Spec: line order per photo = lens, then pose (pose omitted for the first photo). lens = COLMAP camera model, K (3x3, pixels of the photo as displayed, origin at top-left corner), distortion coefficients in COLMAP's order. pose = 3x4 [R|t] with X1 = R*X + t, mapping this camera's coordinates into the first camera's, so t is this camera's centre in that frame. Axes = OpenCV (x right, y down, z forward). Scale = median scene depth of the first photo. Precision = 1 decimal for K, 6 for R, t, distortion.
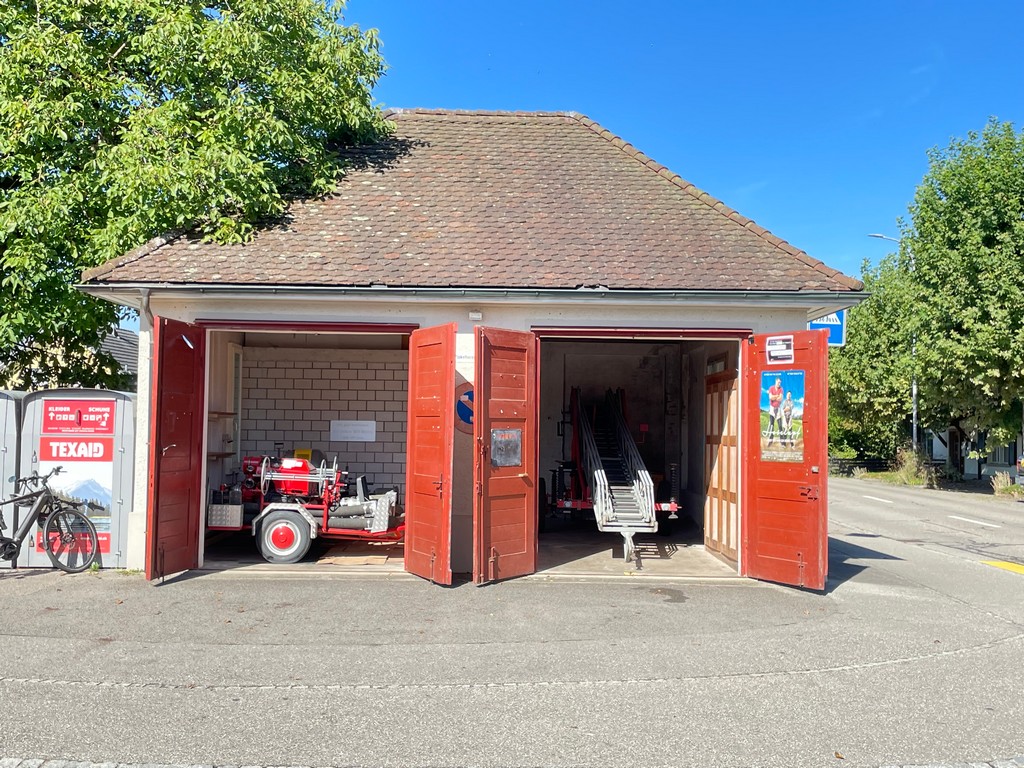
lens RADIAL K [[1241.3, 0, 515.0], [0, 1241.3, 386.5], [0, 0, 1]] dist [0.030839, 0.000000]
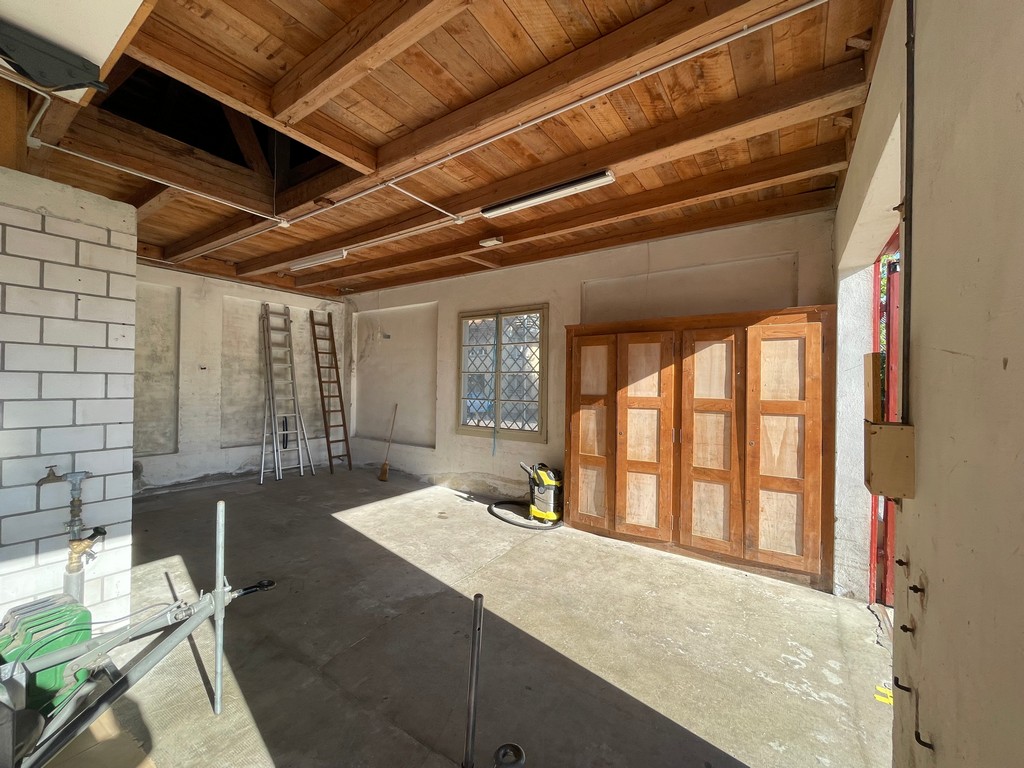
lens RADIAL K [[411.8, 0, 510.1], [0, 411.8, 380.9], [0, 0, 1]] dist [-0.003880, -0.000787]
pose [[0.574900, -0.001192, 0.818223, -0.101720], [-0.034835, 0.999057, 0.025932, 0.024844], [-0.817482, -0.043411, 0.574316, 0.862811]]
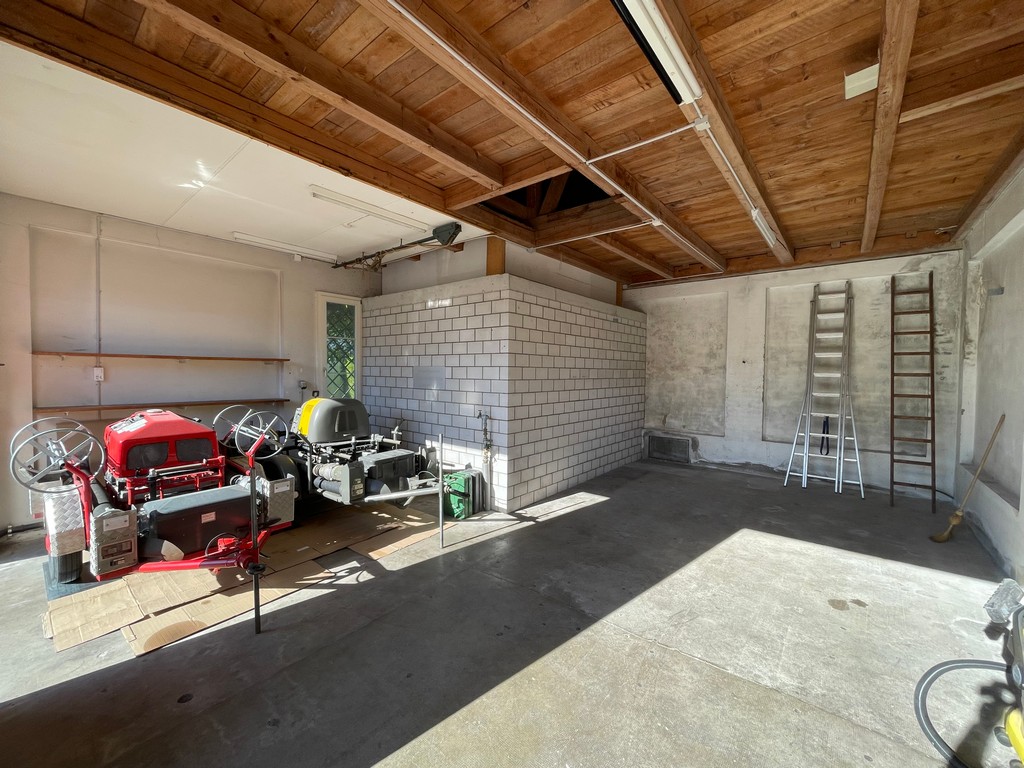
lens RADIAL K [[411.8, 0, 513.3], [0, 411.8, 384.5], [0, 0, 1]] dist [-0.003880, -0.000787]
pose [[0.766530, 0.012821, -0.642080, 0.113912], [0.023591, 0.998564, 0.048103, 0.029816], [0.641775, -0.052020, 0.765127, 0.856528]]
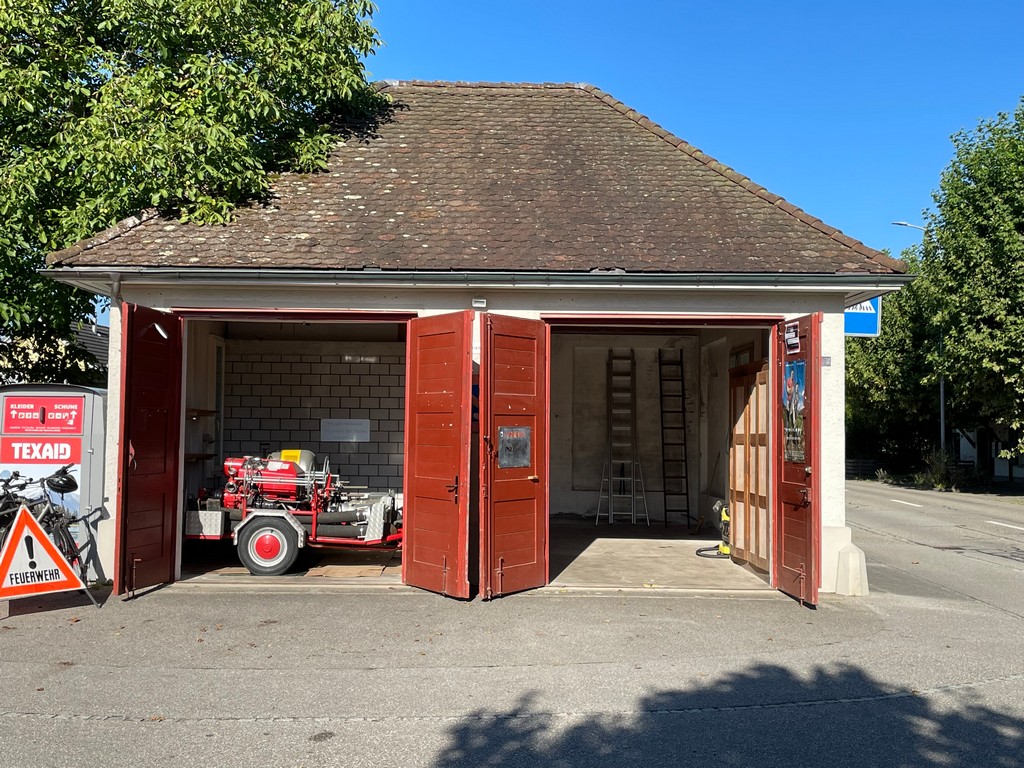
lens RADIAL K [[1260.2, 0, 506.5], [0, 1260.2, 378.8], [0, 0, 1]] dist [0.027469, 0.000000]
pose [[0.999987, -0.002967, -0.004259, -0.008028], [0.002931, 0.999961, -0.008351, 0.006736], [0.004284, 0.008338, 0.999956, 0.076483]]
